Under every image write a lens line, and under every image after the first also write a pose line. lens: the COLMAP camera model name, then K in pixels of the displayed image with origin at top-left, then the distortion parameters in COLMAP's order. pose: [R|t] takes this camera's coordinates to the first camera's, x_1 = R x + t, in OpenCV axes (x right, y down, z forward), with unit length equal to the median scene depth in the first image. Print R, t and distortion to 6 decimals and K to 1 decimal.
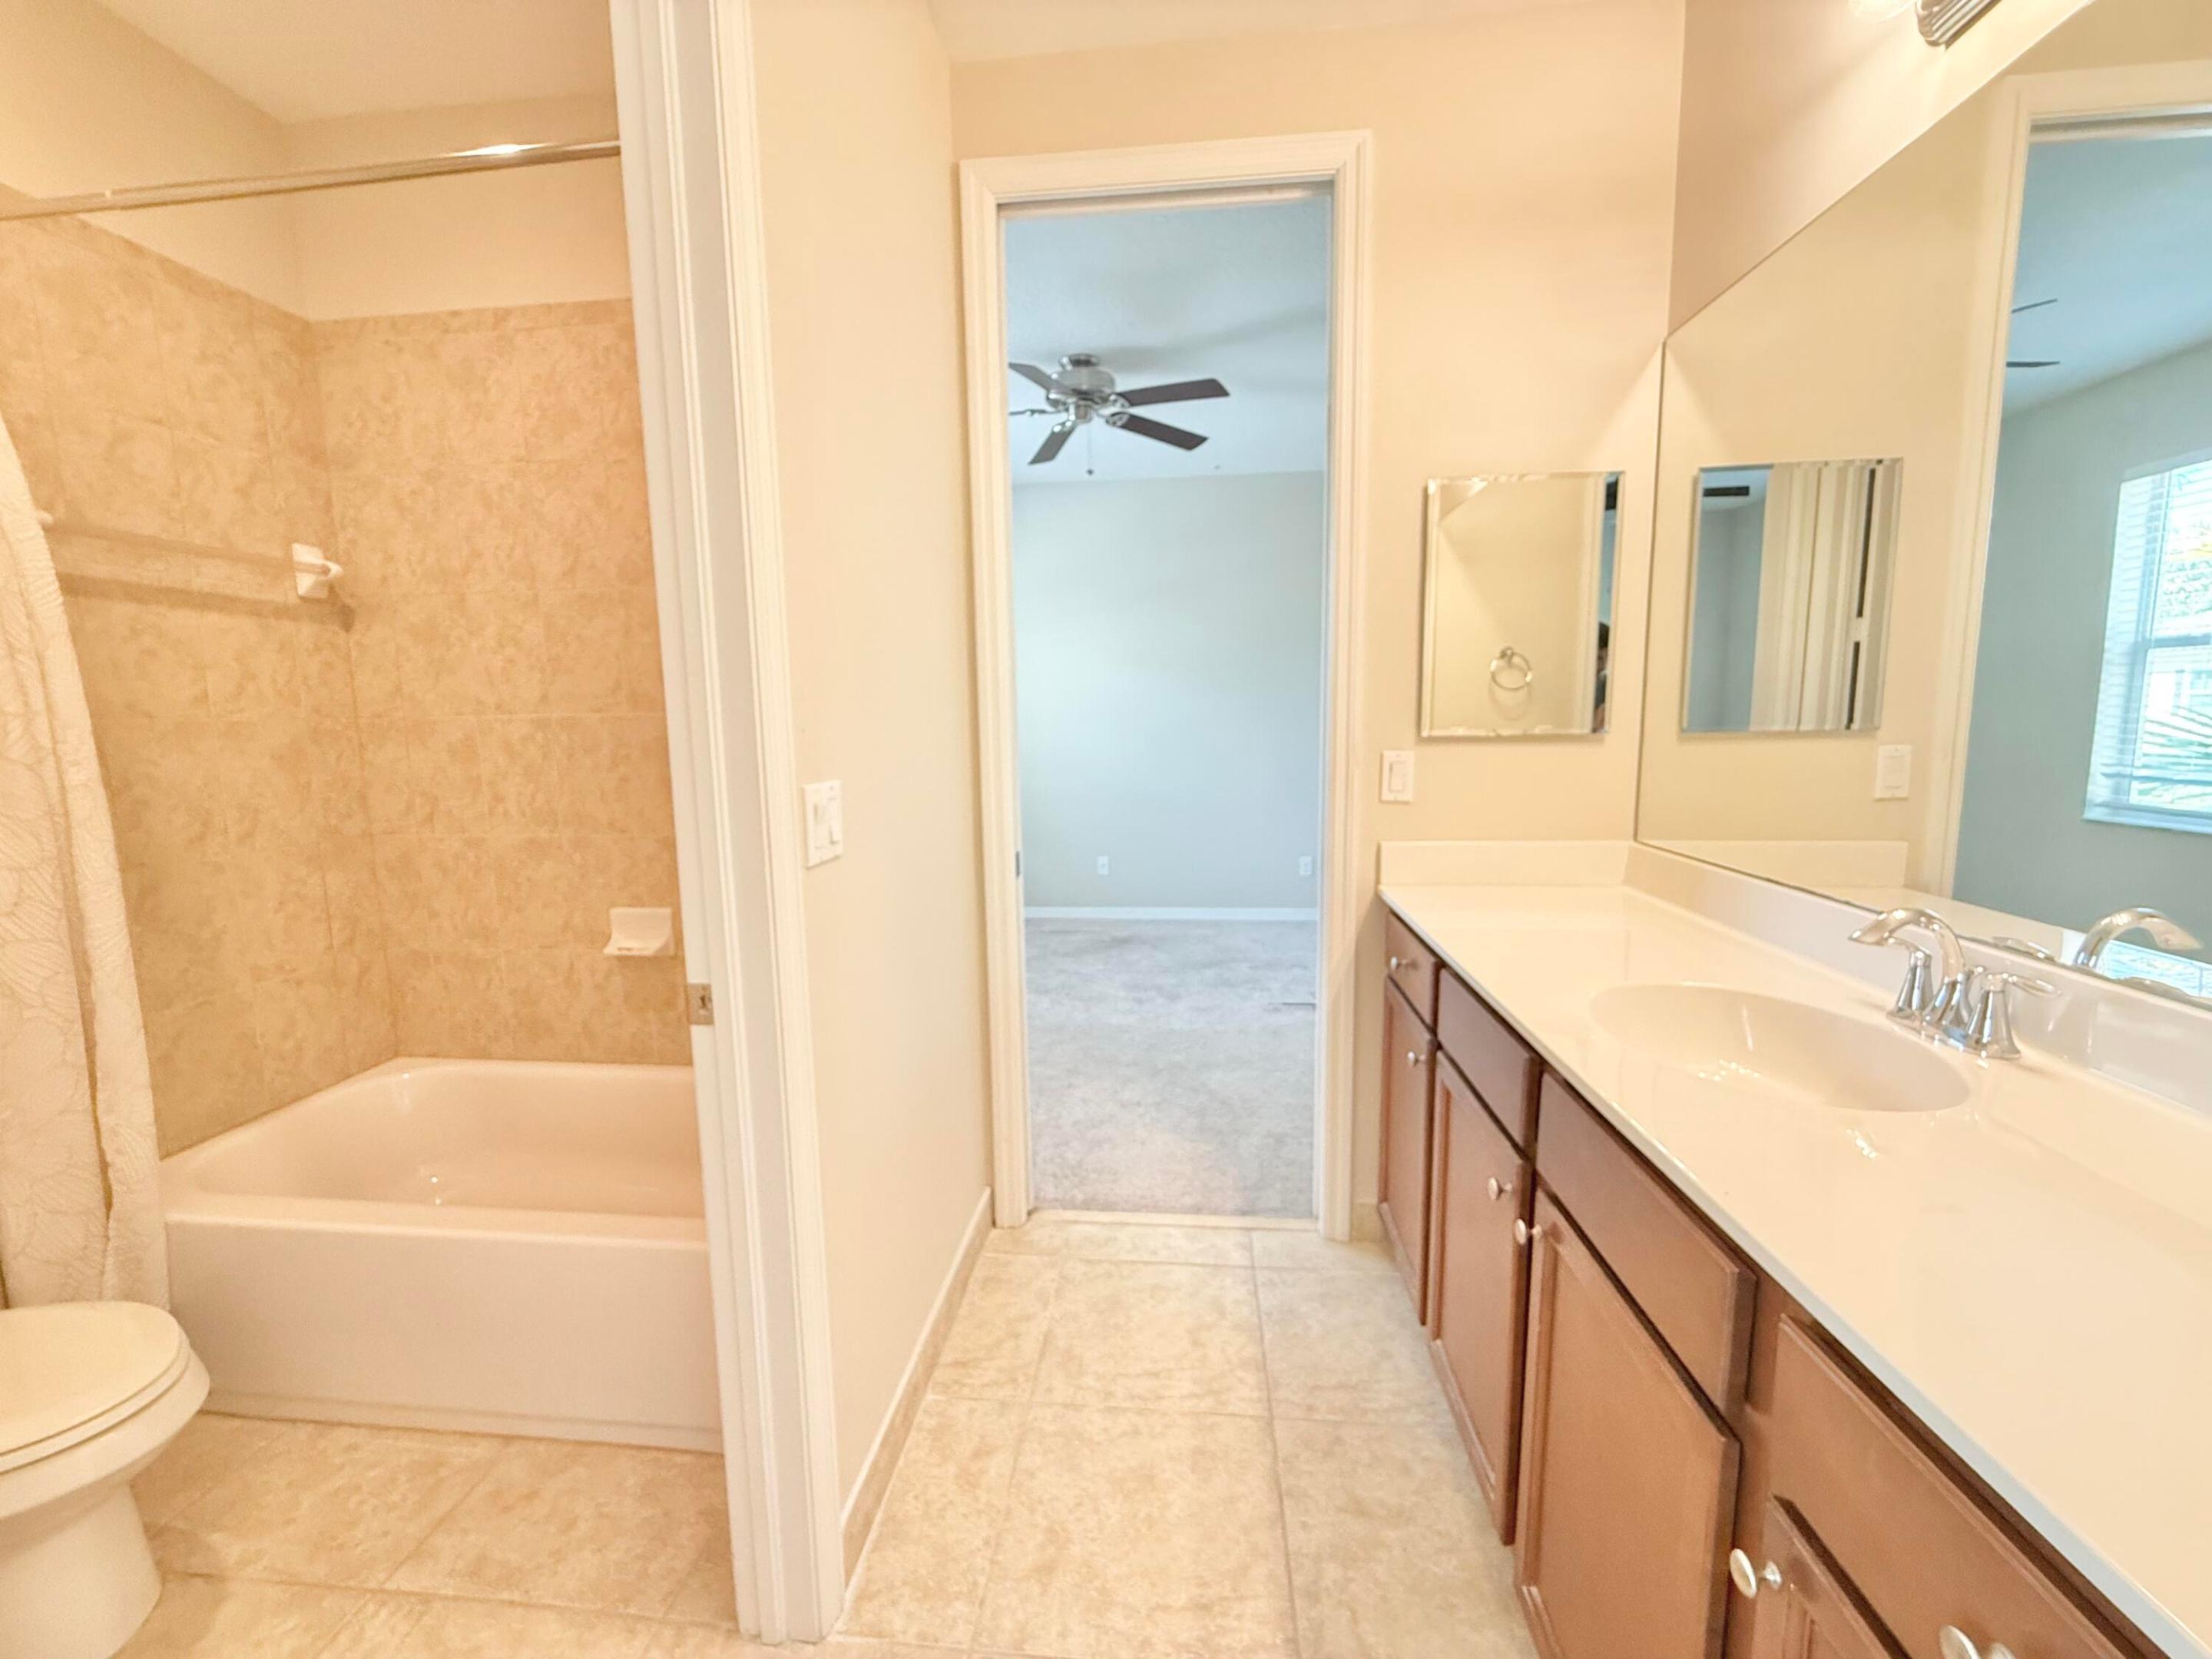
lens RADIAL K [[891.3, 0, 1096.4], [0, 891.3, 835.9], [0, 0, 1]] dist [-0.001012, -0.000160]
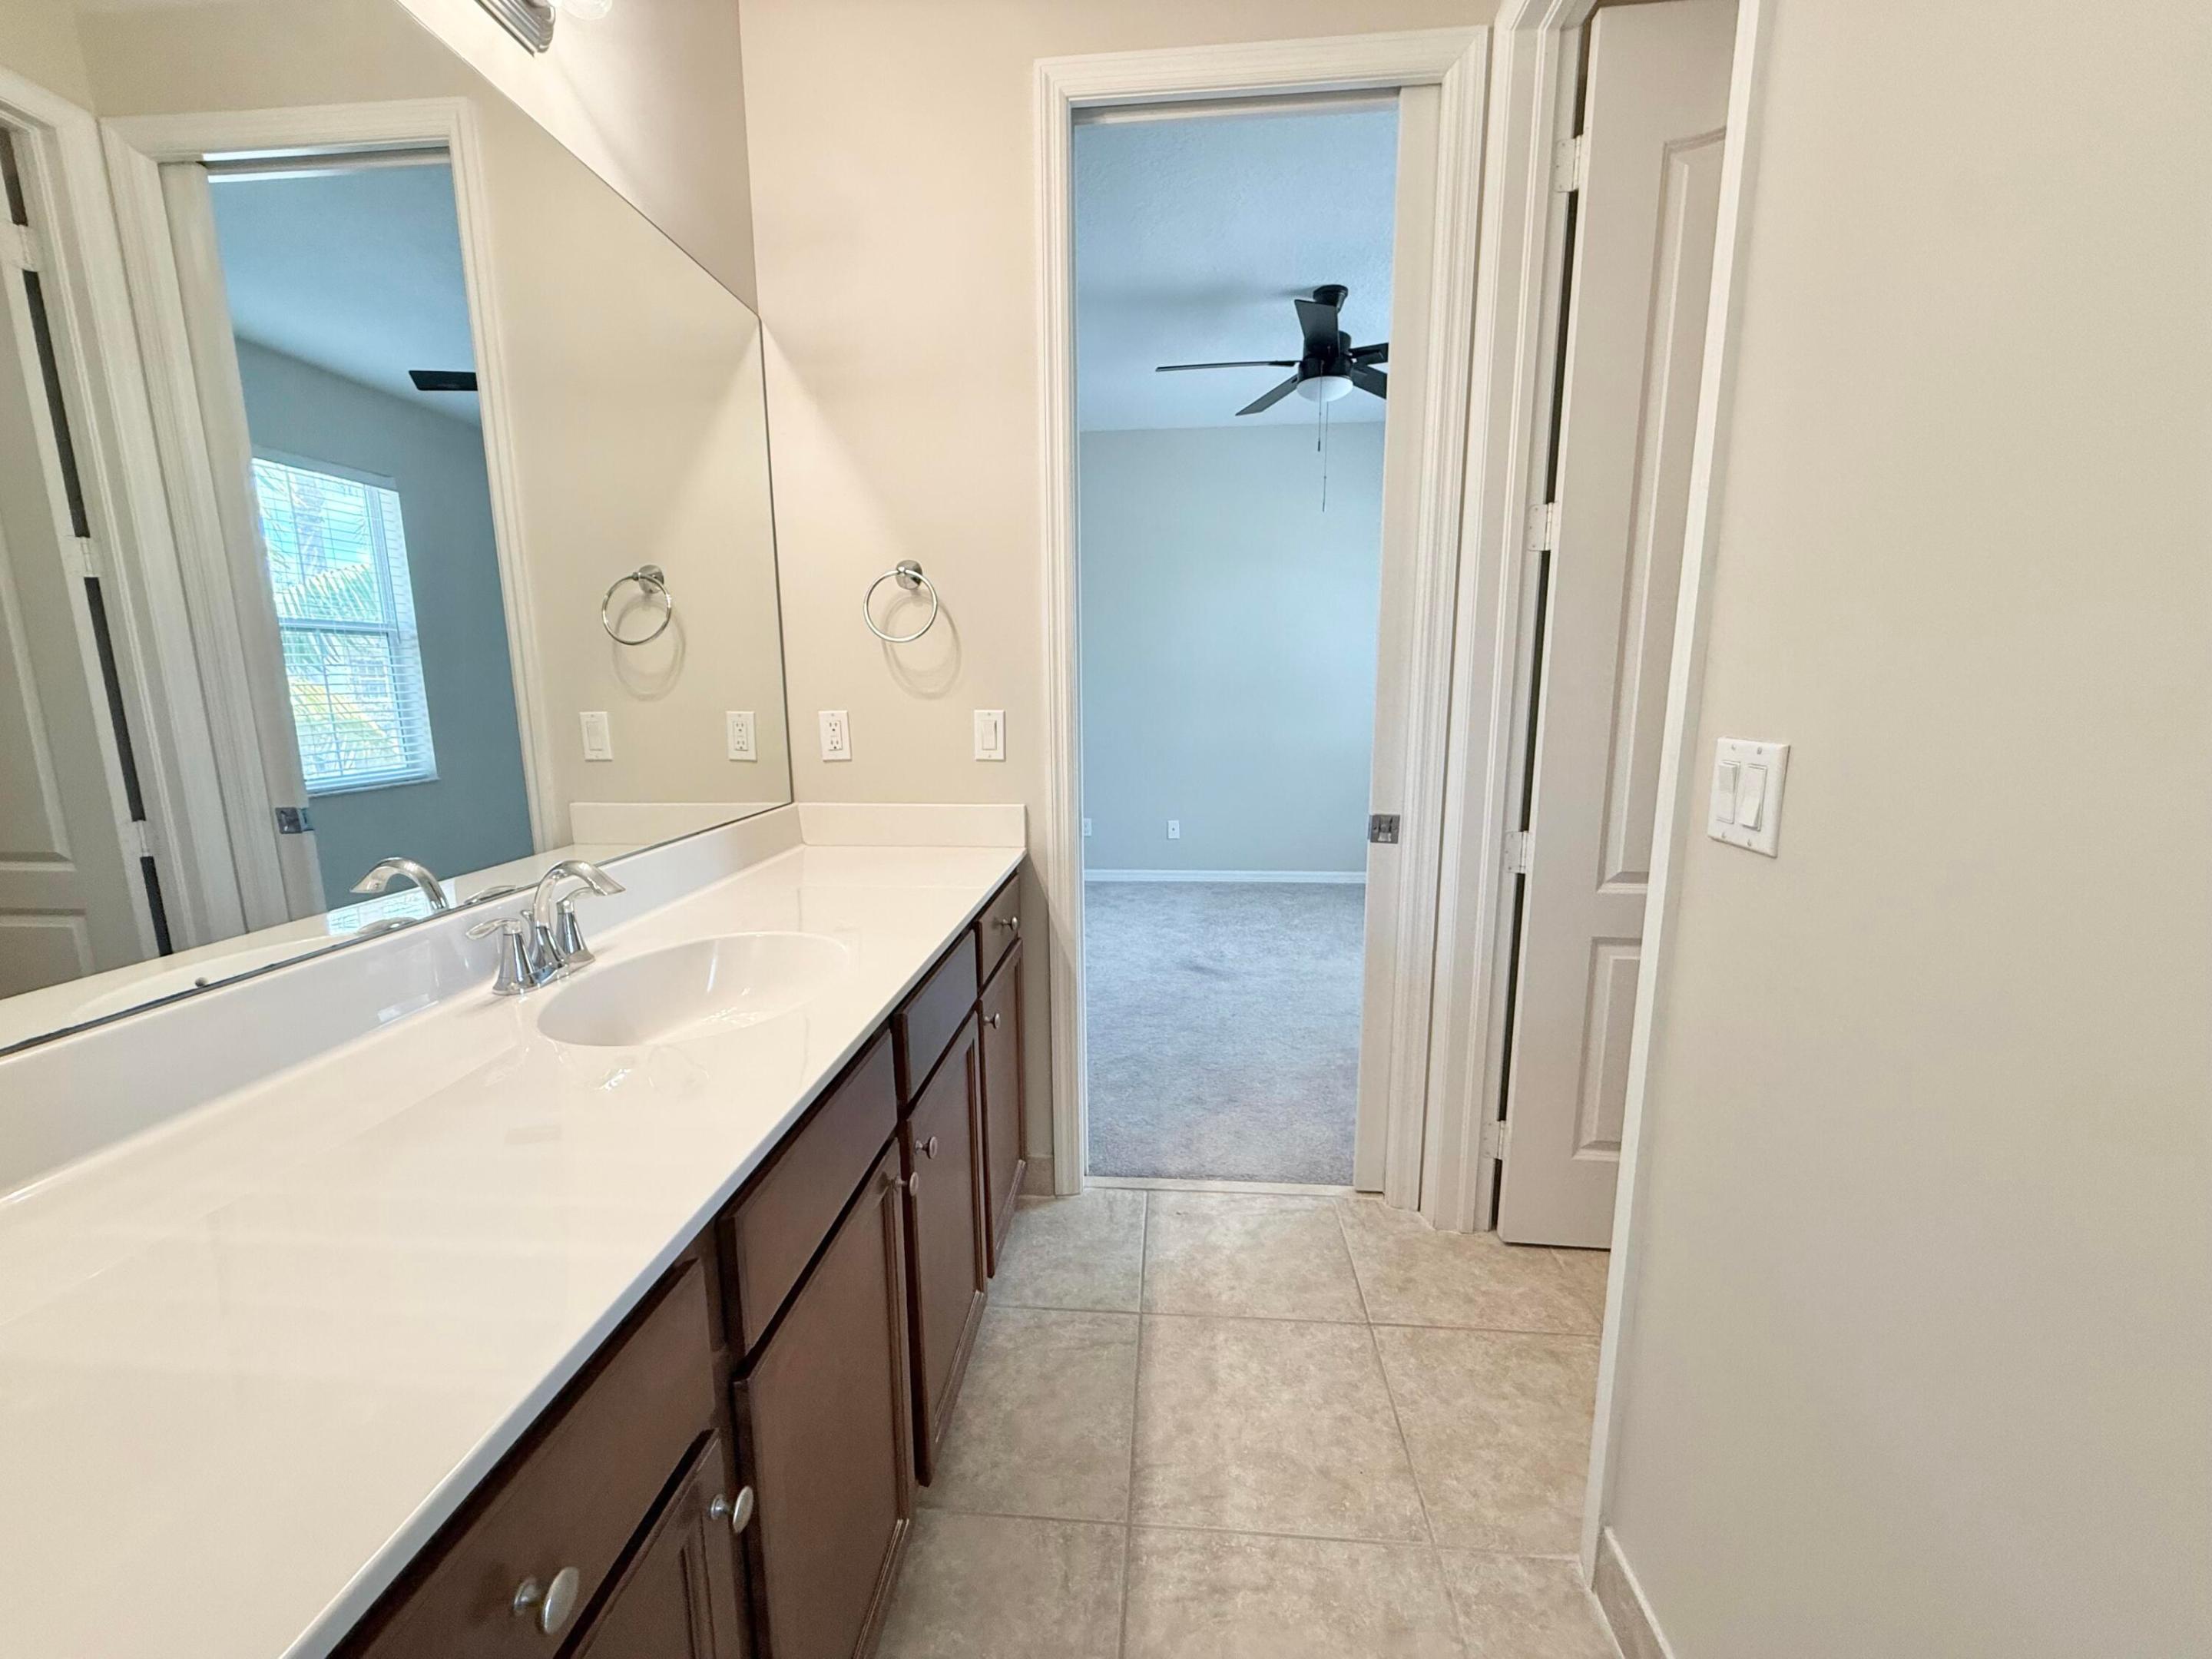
lens RADIAL K [[891.3, 0, 1096.4], [0, 891.3, 835.9], [0, 0, 1]] dist [-0.001012, -0.000160]
pose [[-0.999561, 0.026482, -0.013259, 0.246378], [0.021299, 0.953869, 0.299465, -0.214603], [0.020577, 0.299052, -0.954015, 1.697238]]
